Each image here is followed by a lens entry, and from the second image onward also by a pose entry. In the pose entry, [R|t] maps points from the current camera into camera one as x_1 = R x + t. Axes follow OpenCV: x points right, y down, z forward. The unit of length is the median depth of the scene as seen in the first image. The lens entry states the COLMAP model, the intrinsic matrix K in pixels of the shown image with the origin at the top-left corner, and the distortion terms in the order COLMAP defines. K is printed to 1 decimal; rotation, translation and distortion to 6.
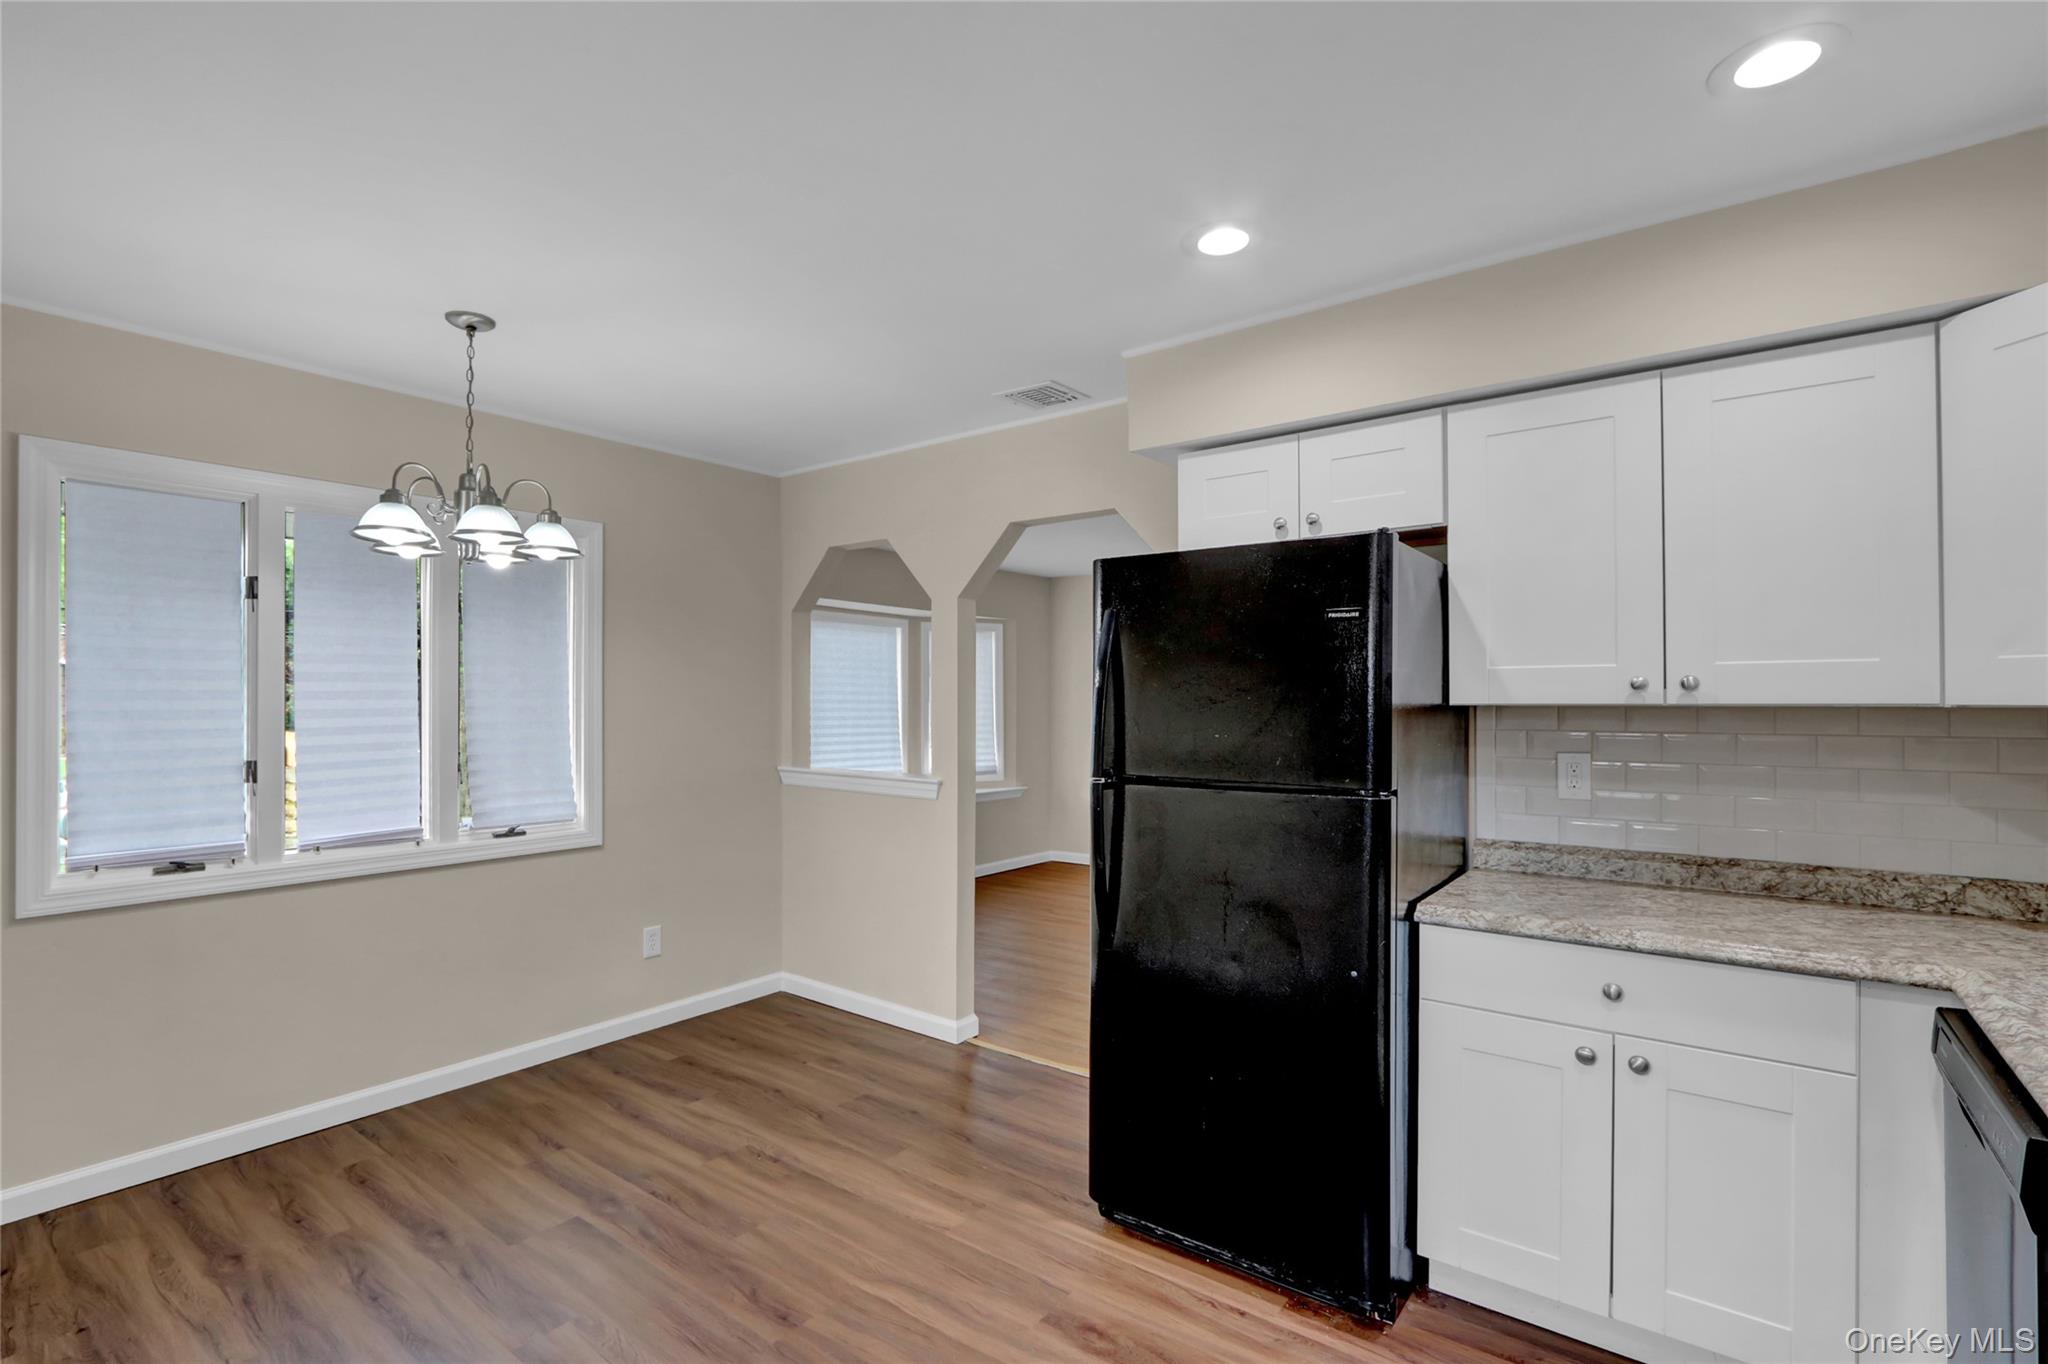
lens RADIAL K [[972.2, 0, 1025.2], [0, 972.2, 698.7], [0, 0, 1]] dist [-0.001143, -0.000118]
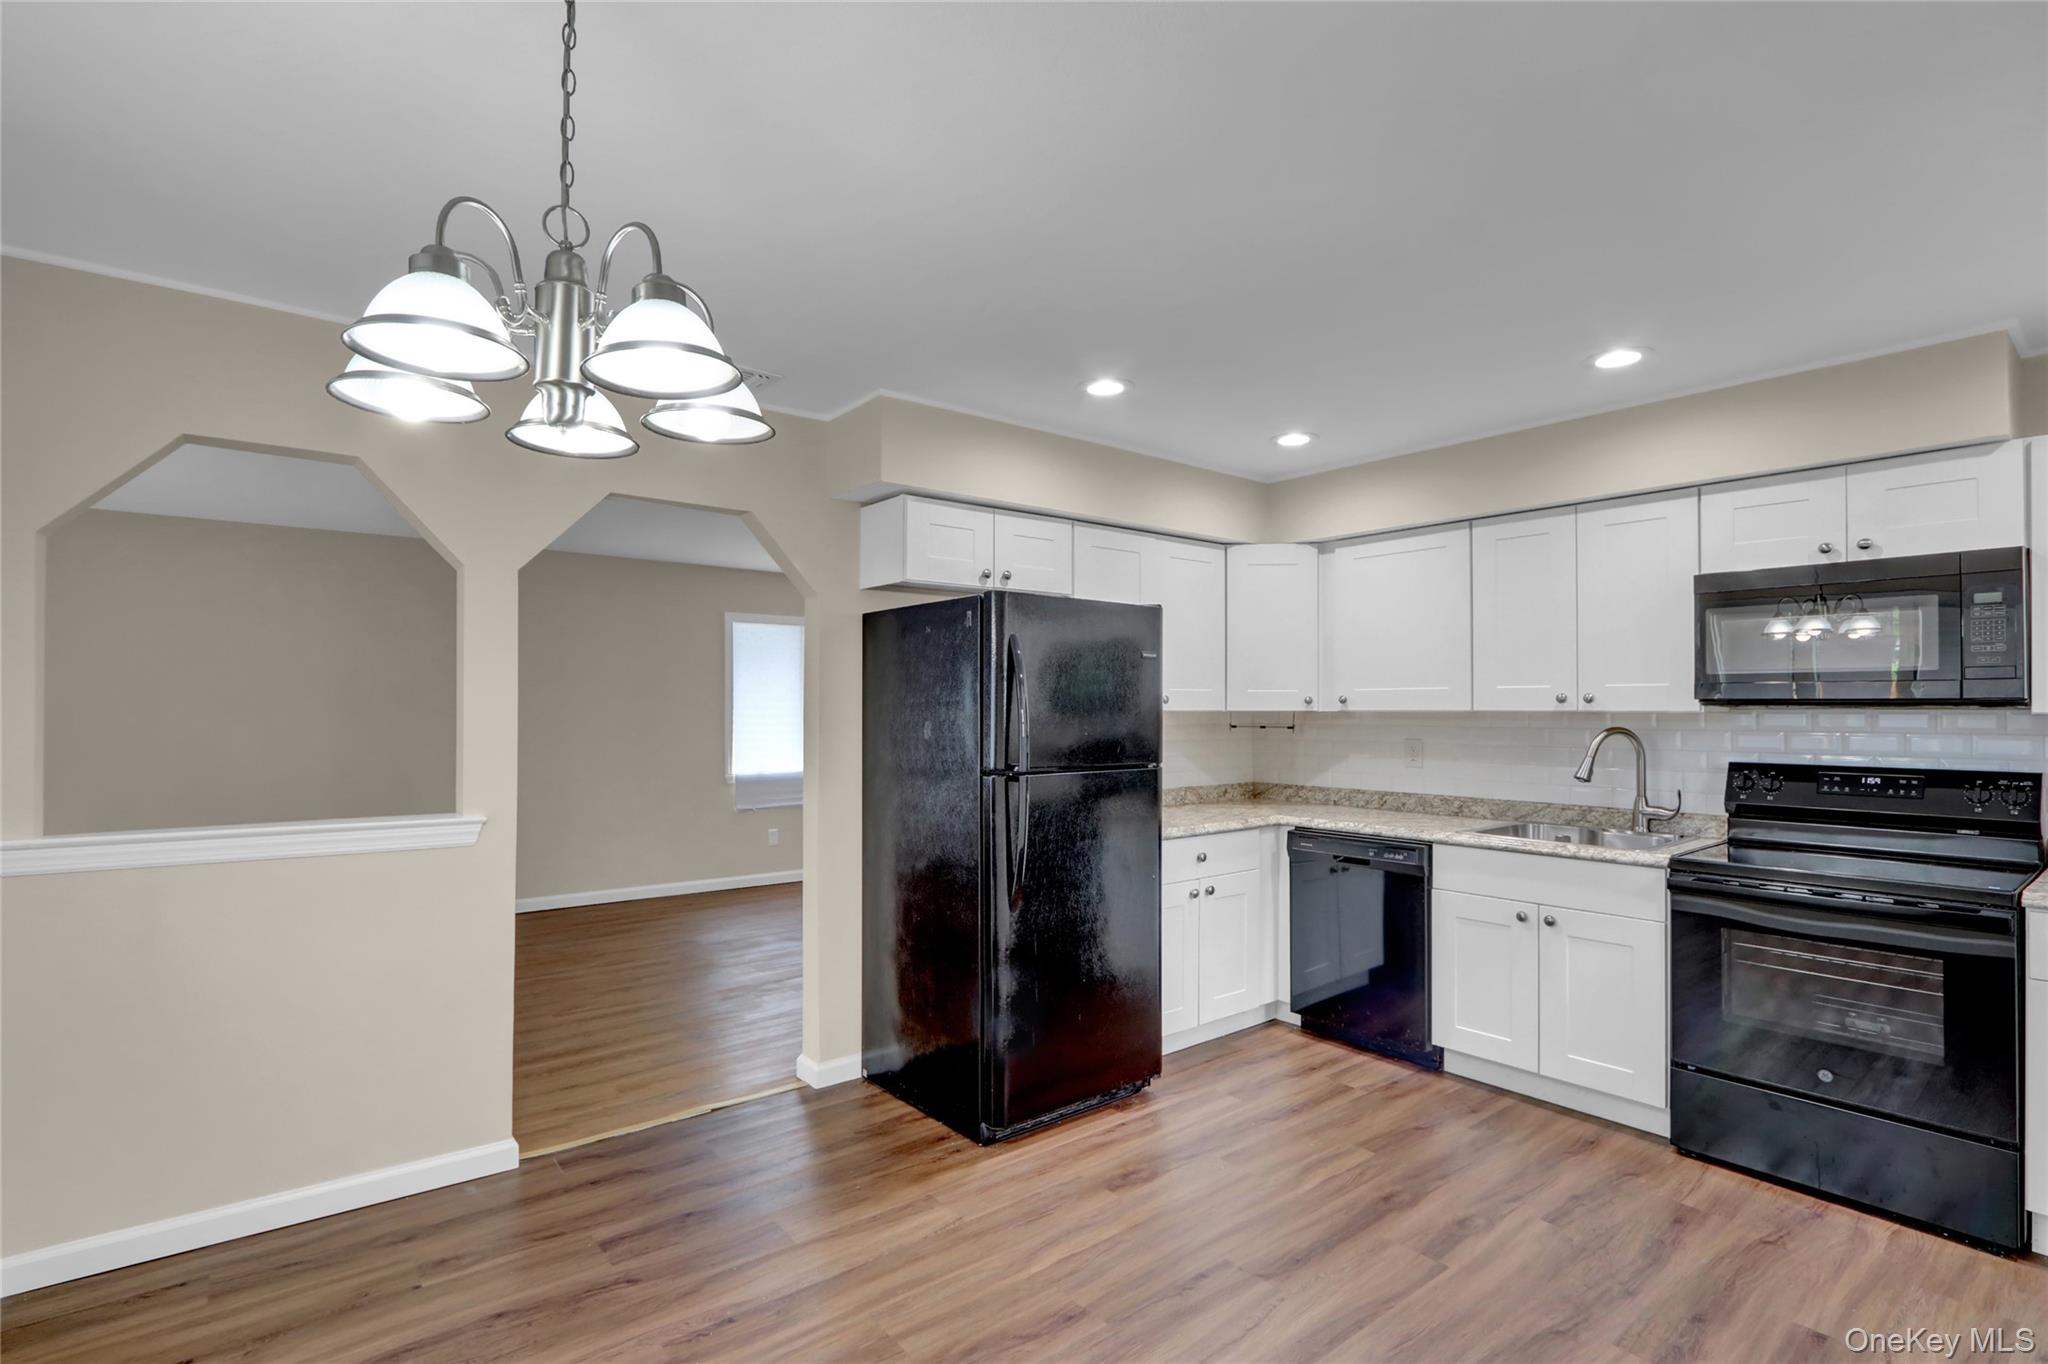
lens RADIAL K [[941.0, 0, 1022.9], [0, 941.0, 694.5], [0, 0, 1]] dist [-0.012934, 0.000296]
pose [[0.250522, 0.008254, 0.968076, -1.128160], [-0.004973, 0.999961, -0.007239, -0.009079], [-0.968098, -0.003001, 0.250553, 0.744416]]
